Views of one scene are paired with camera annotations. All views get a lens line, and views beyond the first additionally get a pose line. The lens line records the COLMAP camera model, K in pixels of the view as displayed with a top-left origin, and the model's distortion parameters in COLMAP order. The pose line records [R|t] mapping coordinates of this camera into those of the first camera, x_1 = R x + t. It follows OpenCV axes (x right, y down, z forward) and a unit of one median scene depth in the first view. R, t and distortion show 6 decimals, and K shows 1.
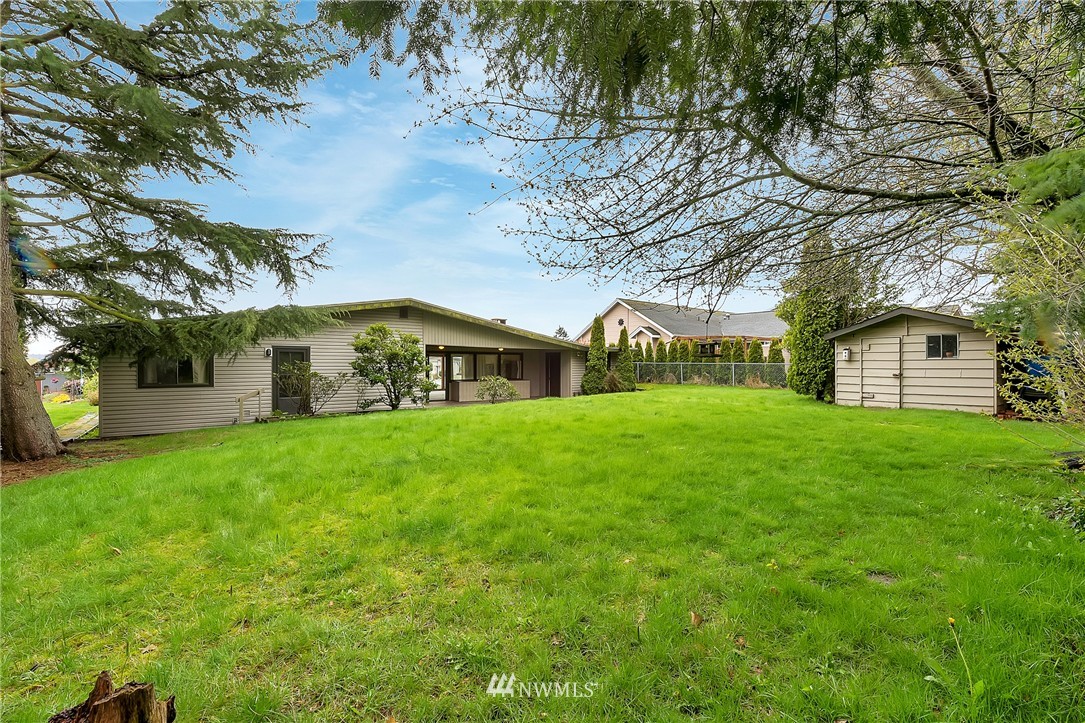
lens RADIAL K [[477.4, 0, 541.1], [0, 477.4, 357.6], [0, 0, 1]] dist [-0.001915, -0.000407]
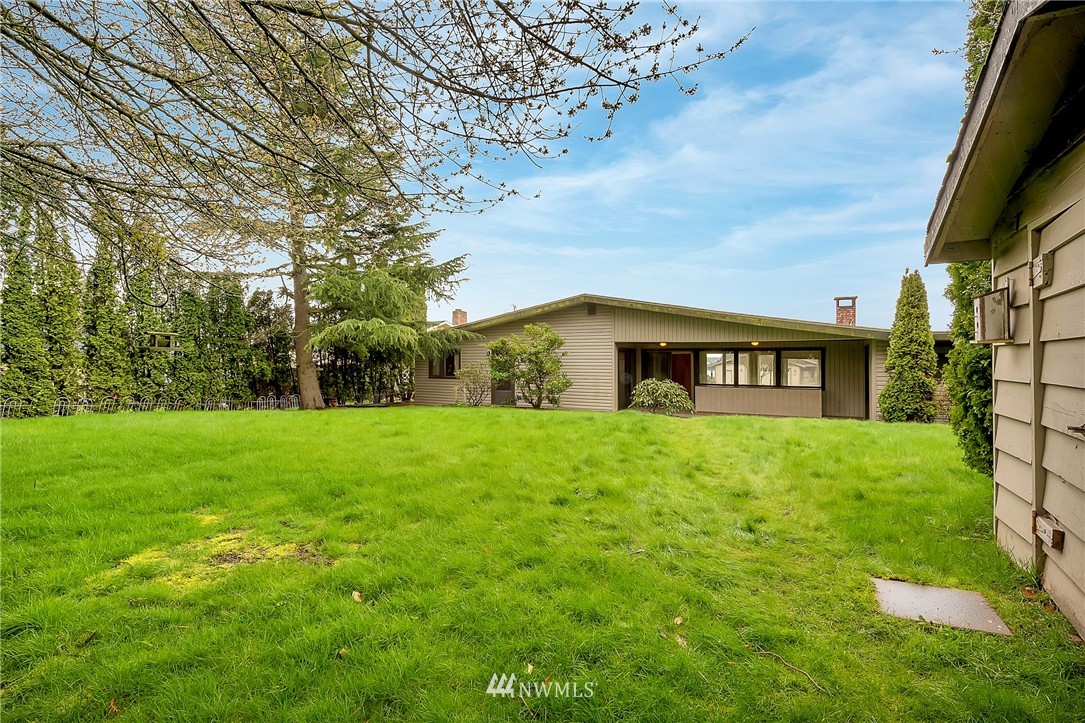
lens RADIAL K [[477.4, 0, 541.1], [0, 477.4, 357.6], [0, 0, 1]] dist [-0.001915, -0.000407]
pose [[0.425234, -0.009057, -0.905038, 0.518765], [0.010158, 0.999935, -0.005233, 0.006135], [0.905027, -0.006968, 0.425298, 0.483757]]
